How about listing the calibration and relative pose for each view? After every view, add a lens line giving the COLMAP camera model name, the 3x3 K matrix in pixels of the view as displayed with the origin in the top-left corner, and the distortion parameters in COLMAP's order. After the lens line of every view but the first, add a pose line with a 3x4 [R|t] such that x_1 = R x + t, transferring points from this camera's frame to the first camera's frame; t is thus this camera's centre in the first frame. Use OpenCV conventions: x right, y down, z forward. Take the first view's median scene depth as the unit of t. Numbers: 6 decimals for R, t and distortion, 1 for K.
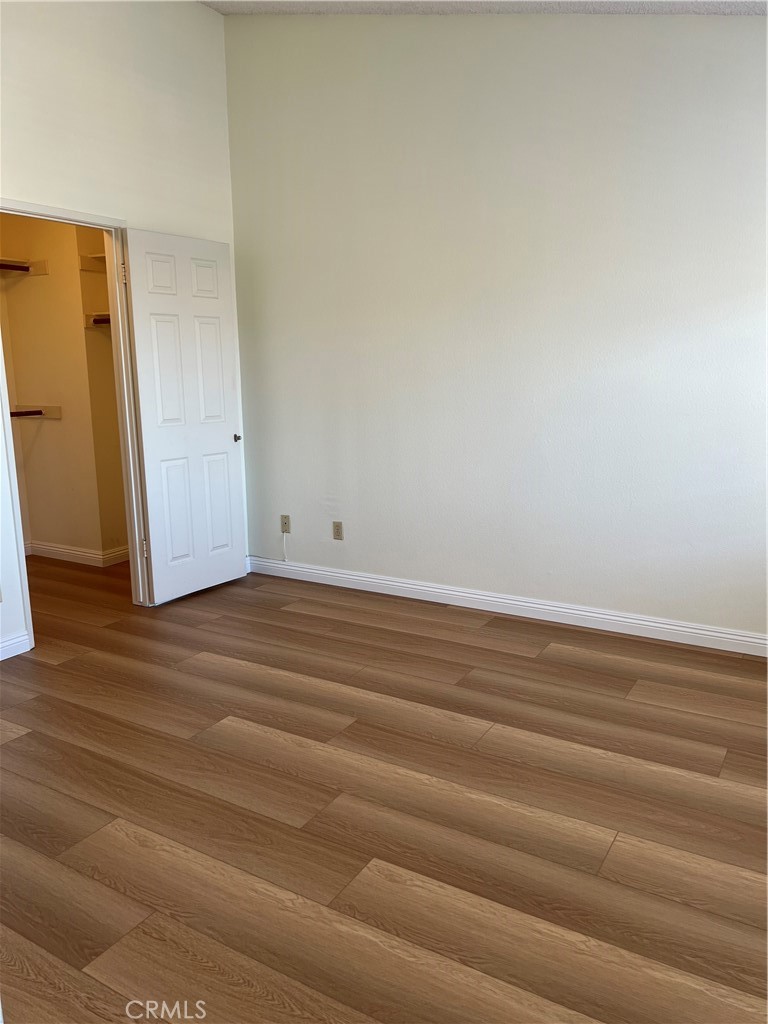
lens RADIAL K [[765.1, 0, 382.2], [0, 765.1, 522.5], [0, 0, 1]] dist [0.022103, -0.002247]
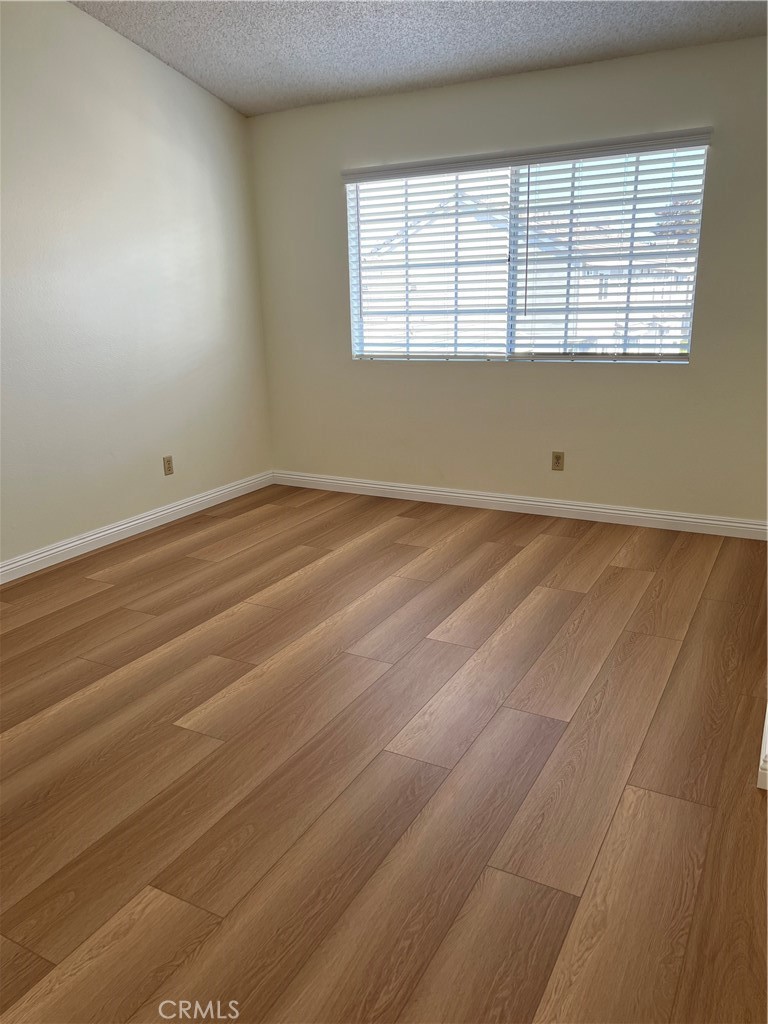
lens RADIAL K [[772.4, 0, 384.0], [0, 772.4, 512.0], [0, 0, 1]] dist [0.055107, -0.054030]
pose [[-0.032045, -0.268598, 0.962719, -1.052259], [0.230768, 0.935200, 0.268602, -0.153680], [-0.972481, 0.230772, 0.032015, 0.757643]]
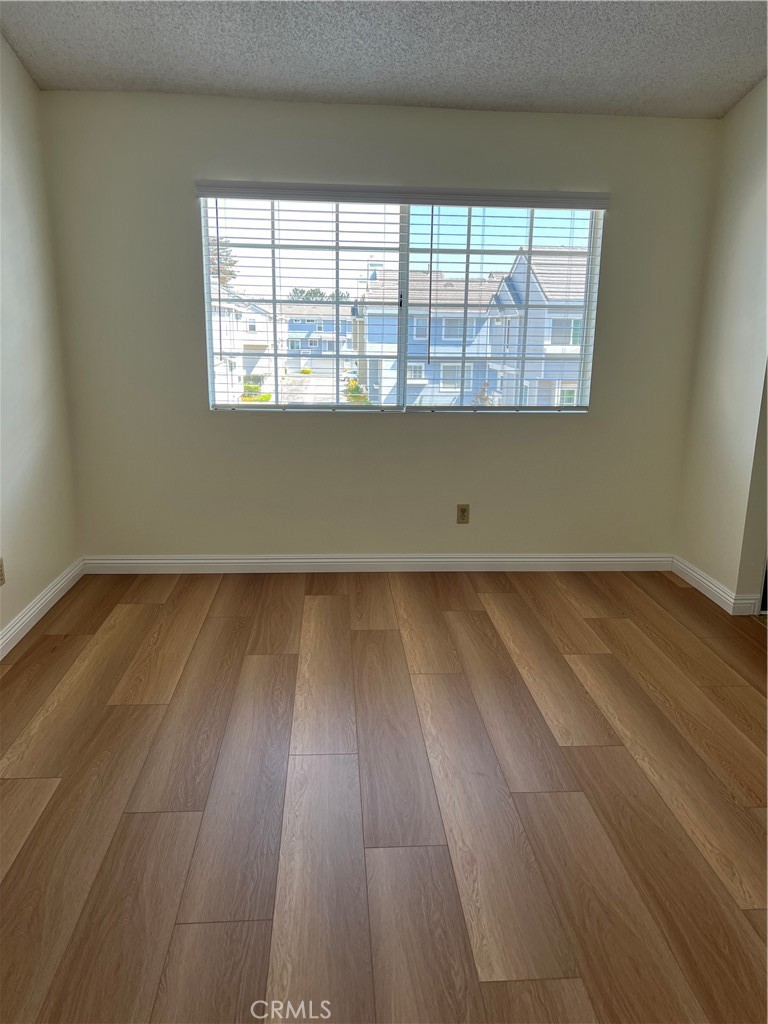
lens RADIAL K [[766.6, 0, 384.0], [0, 766.6, 512.0], [0, 0, 1]] dist [0.056025, -0.056678]
pose [[-0.572291, -0.202539, 0.794645, -0.590870], [0.153224, 0.925544, 0.346252, -0.299617], [-0.805609, 0.319916, -0.498646, 1.343375]]
